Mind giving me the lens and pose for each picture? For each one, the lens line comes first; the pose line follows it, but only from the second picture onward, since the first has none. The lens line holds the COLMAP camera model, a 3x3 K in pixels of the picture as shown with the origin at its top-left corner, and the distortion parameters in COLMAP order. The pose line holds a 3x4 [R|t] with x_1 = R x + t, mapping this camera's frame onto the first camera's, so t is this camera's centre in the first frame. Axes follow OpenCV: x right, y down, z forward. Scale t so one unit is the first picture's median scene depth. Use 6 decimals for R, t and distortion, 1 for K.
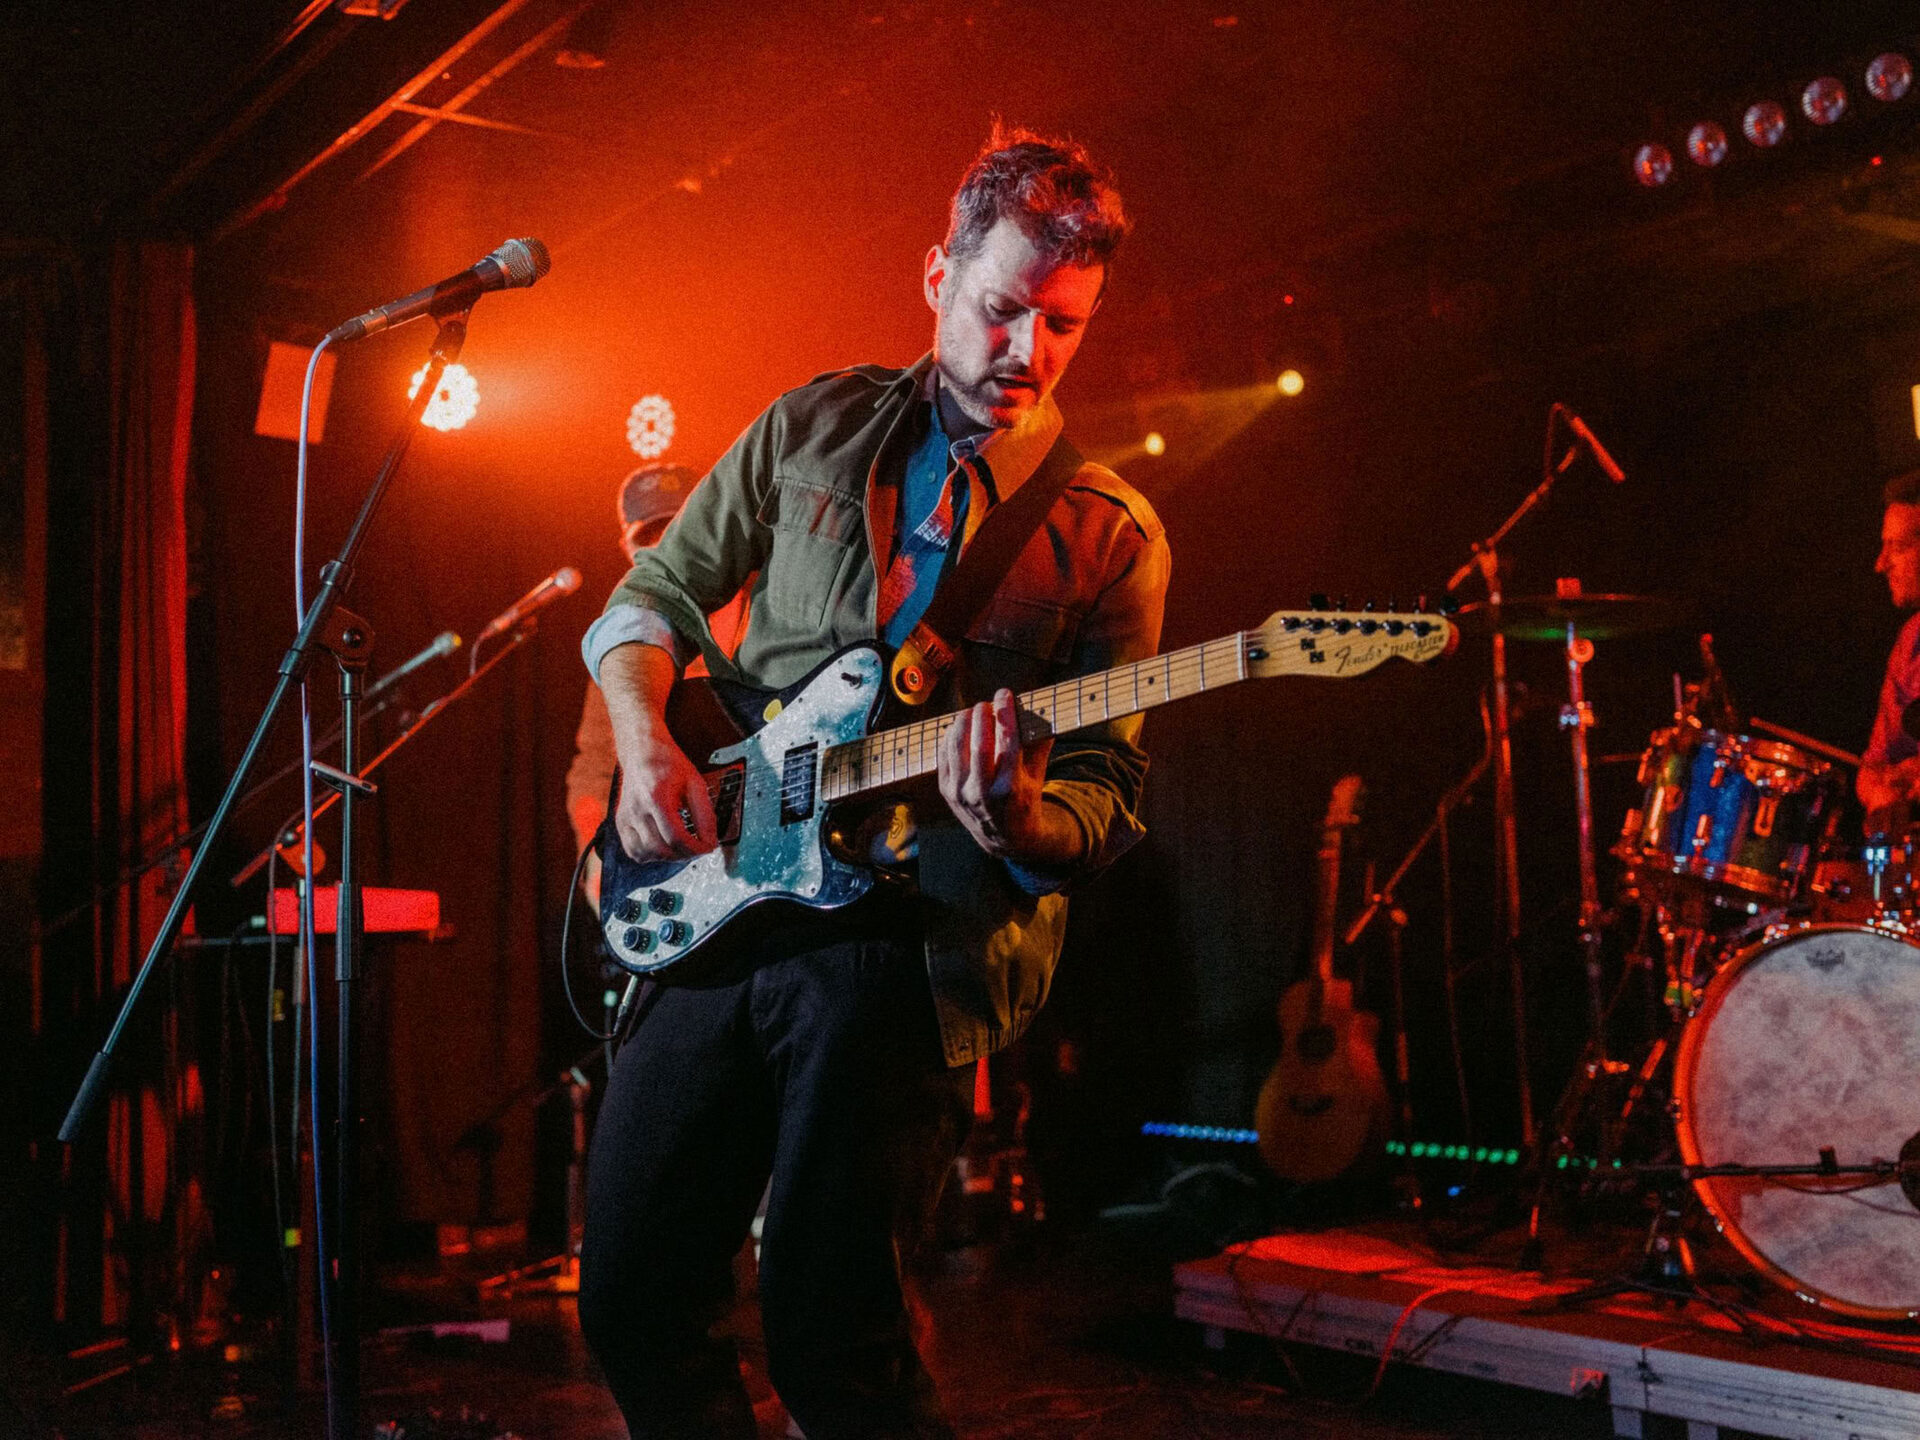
lens RADIAL K [[1979.4, 0, 960.0], [0, 1979.4, 720.0], [0, 0, 1]] dist [0.003871, -0.013096]
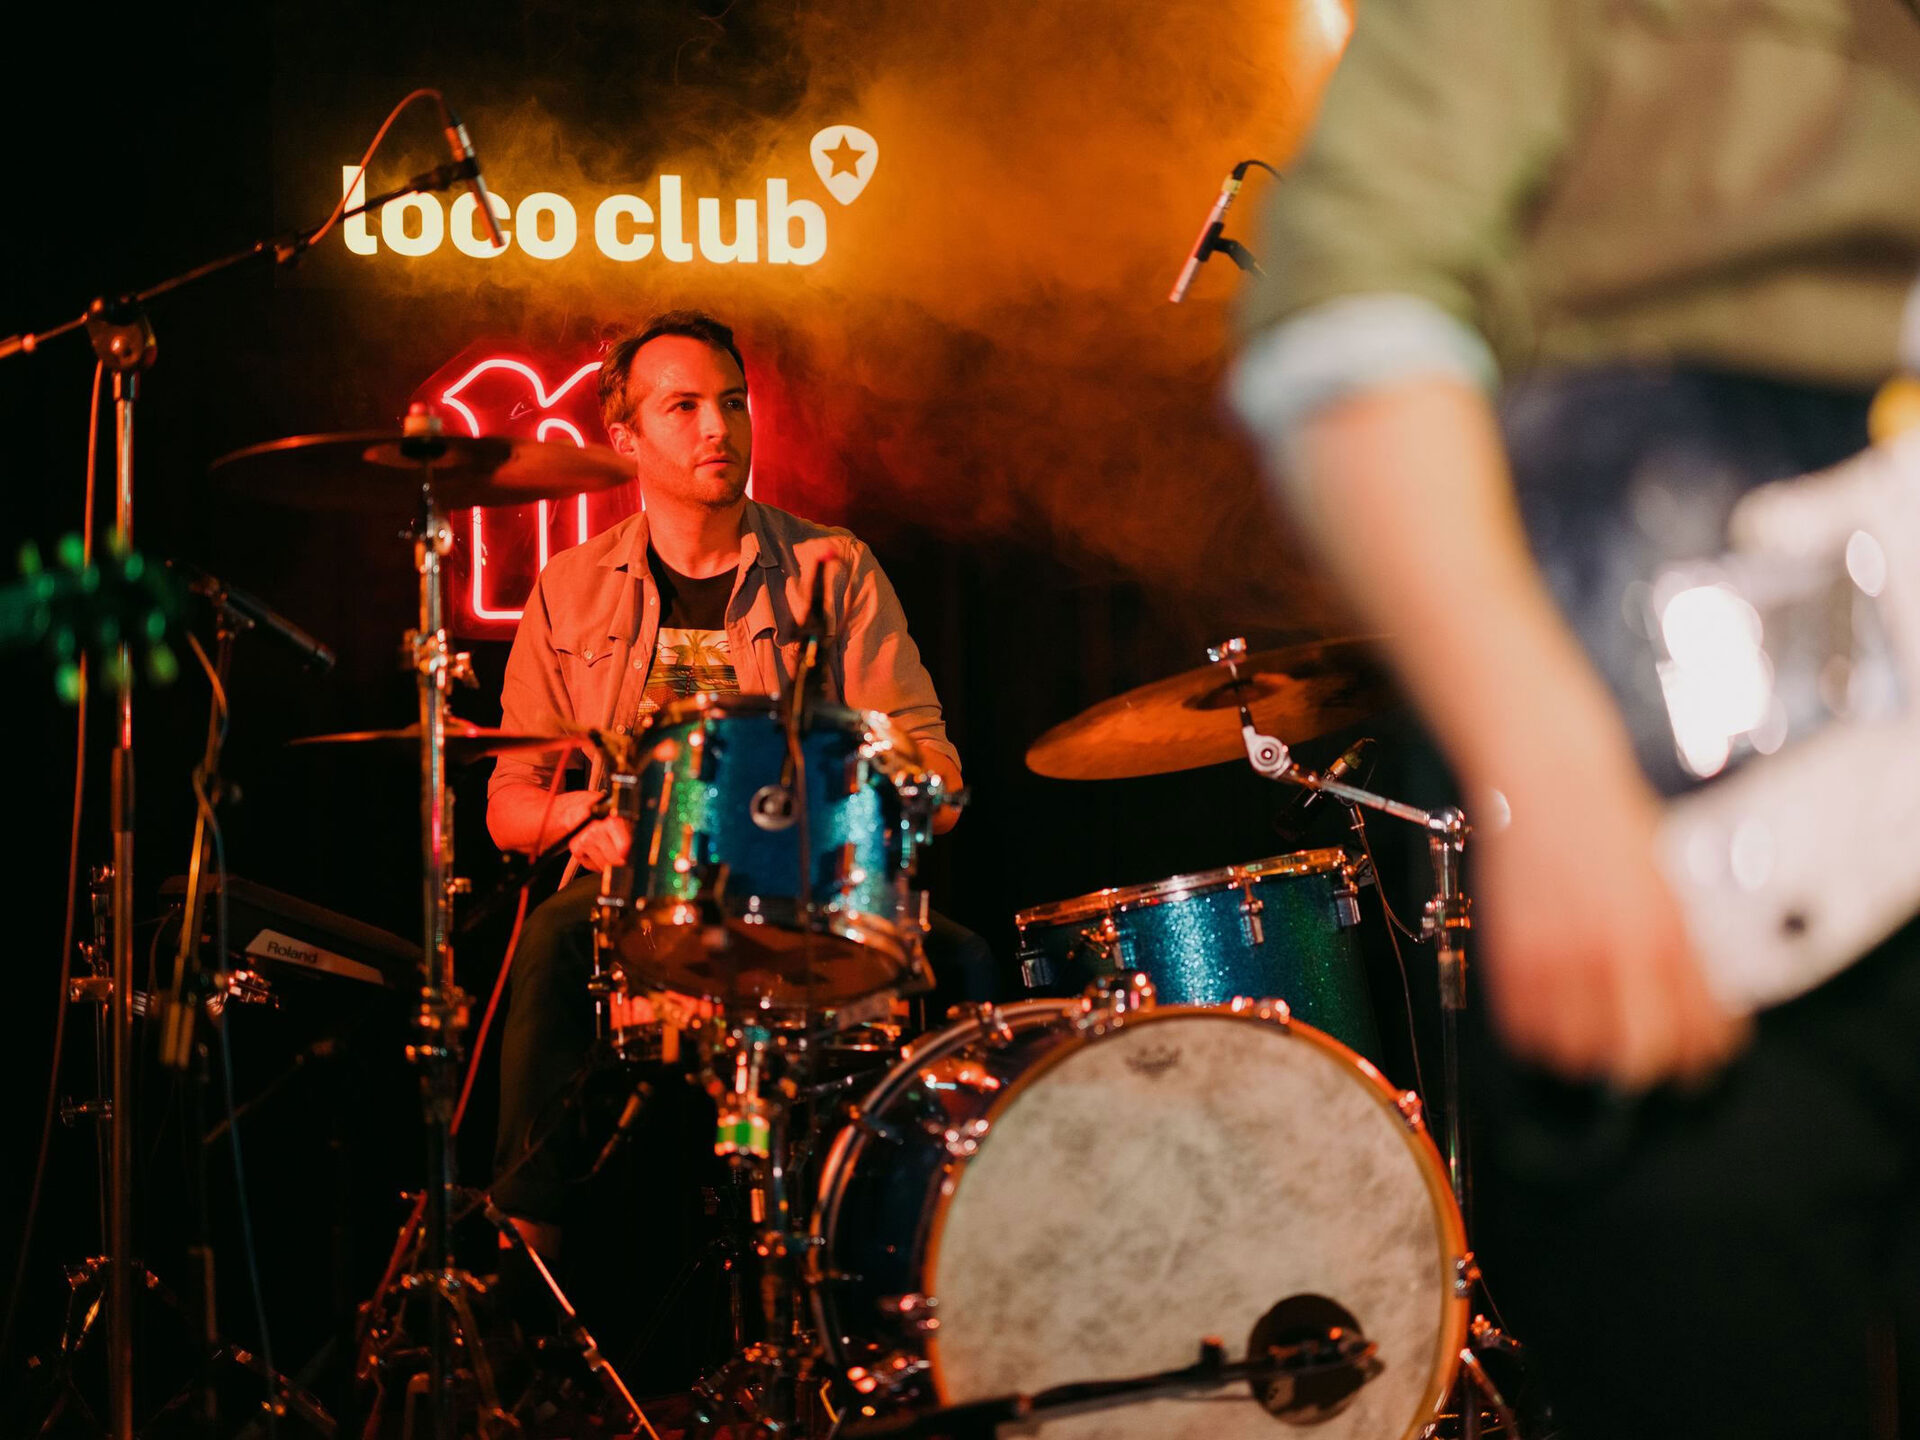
lens RADIAL K [[3514.0, 0, 960.0], [0, 3514.0, 720.0], [0, 0, 1]] dist [0.005600, 0.086171]
pose [[0.379847, 0.071198, 0.922305, -0.689218], [-0.069633, 0.996406, -0.048241, 0.068615], [-0.922425, -0.045898, 0.383440, 0.616051]]
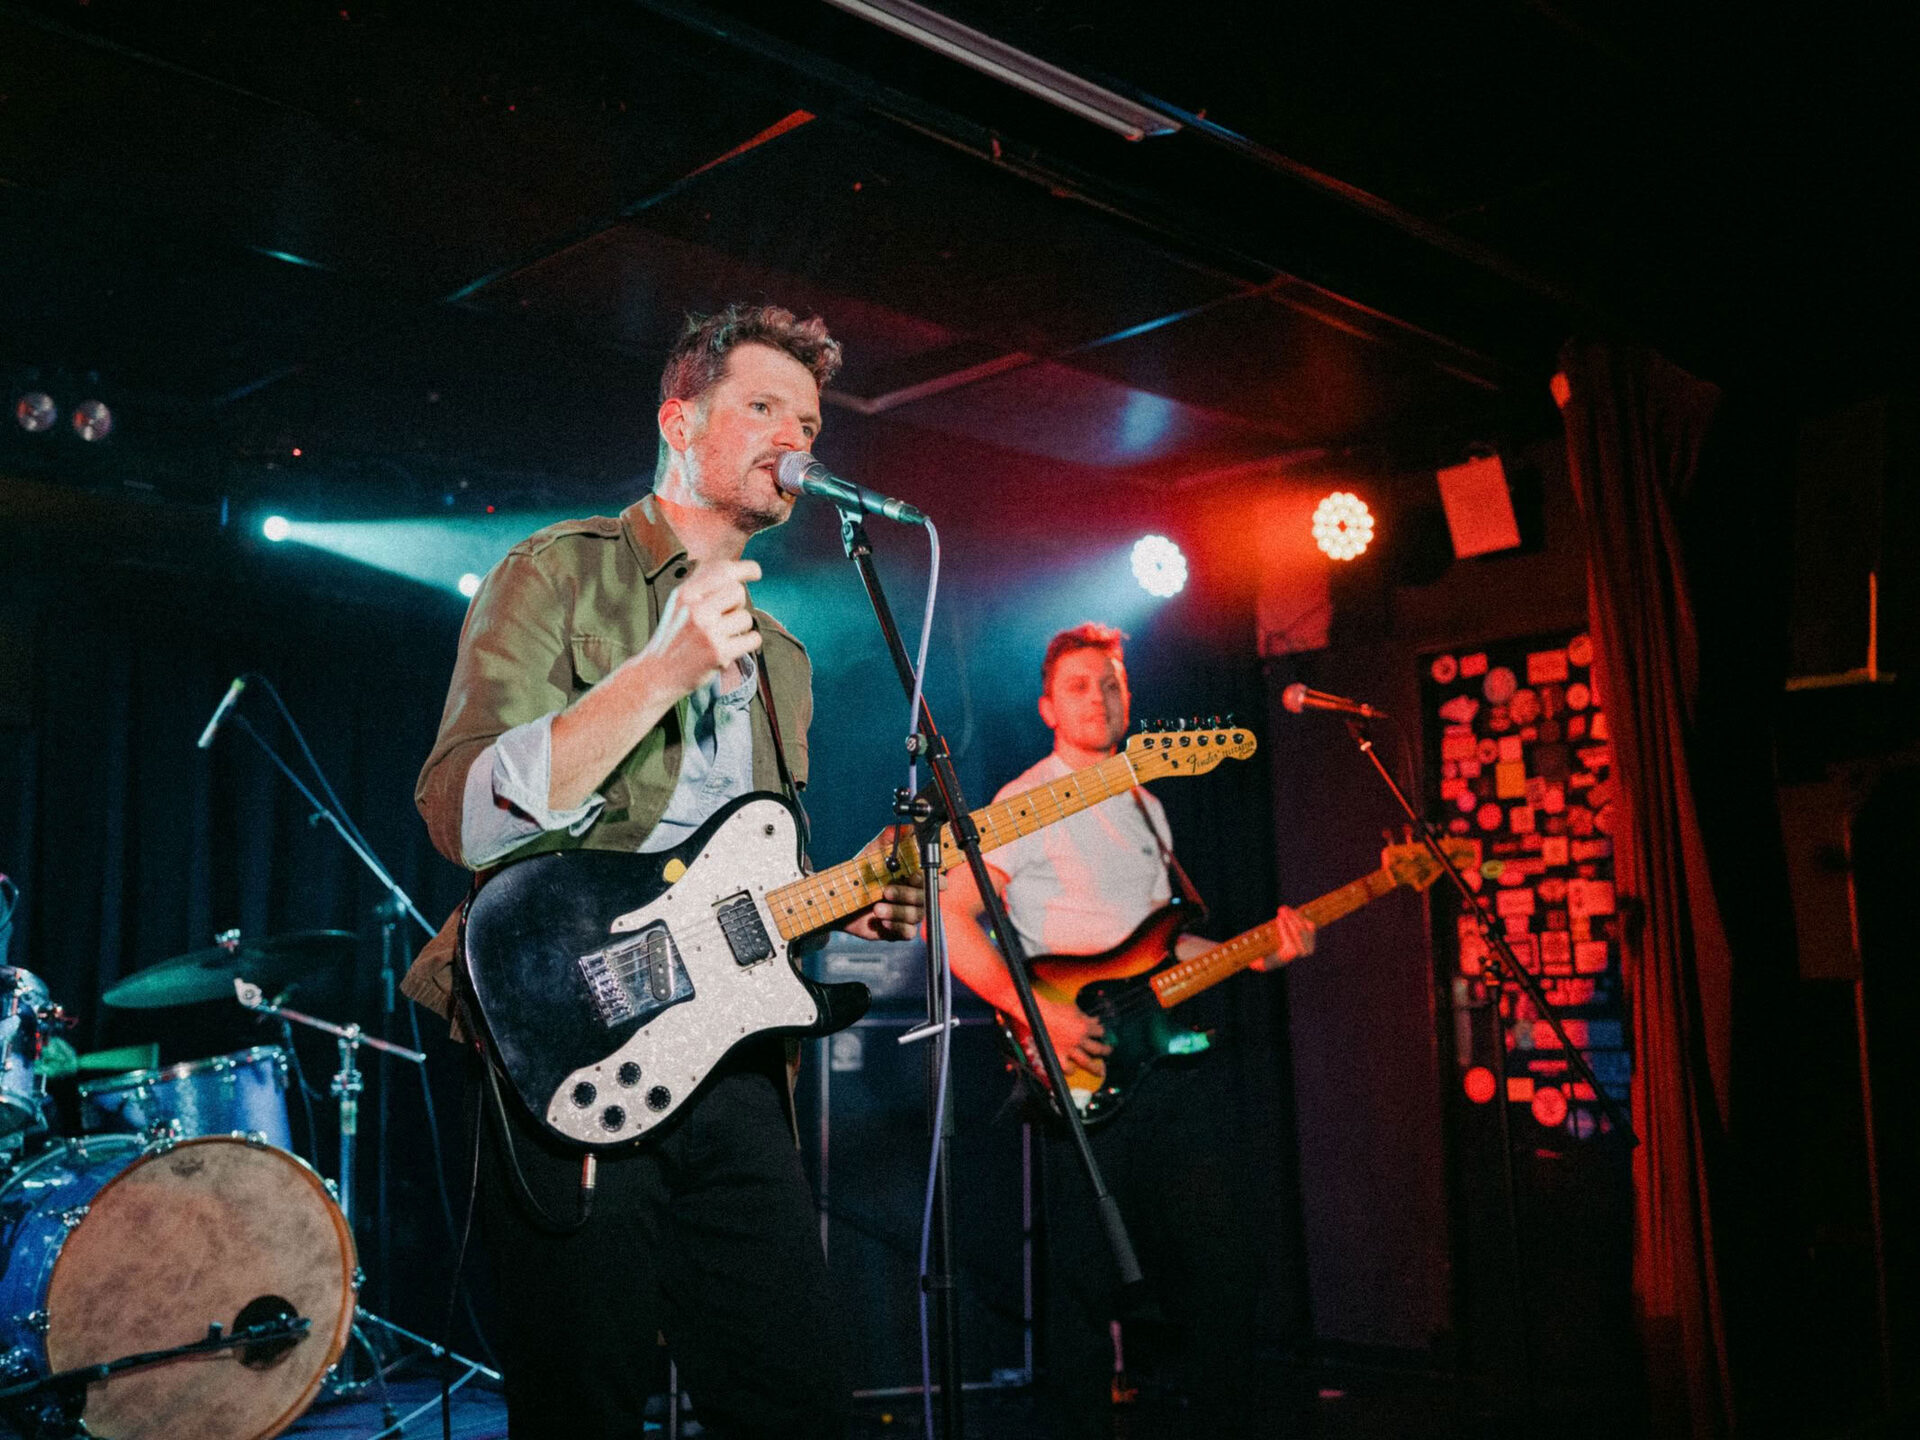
lens RADIAL K [[1993.3, 0, 960.0], [0, 1993.3, 720.0], [0, 0, 1]] dist [0.007389, 0.016275]
pose [[-0.106417, 0.193779, 0.975257, -0.846969], [-0.051445, 0.978439, -0.200025, 0.074187], [-0.992990, -0.071459, -0.094154, 0.673686]]
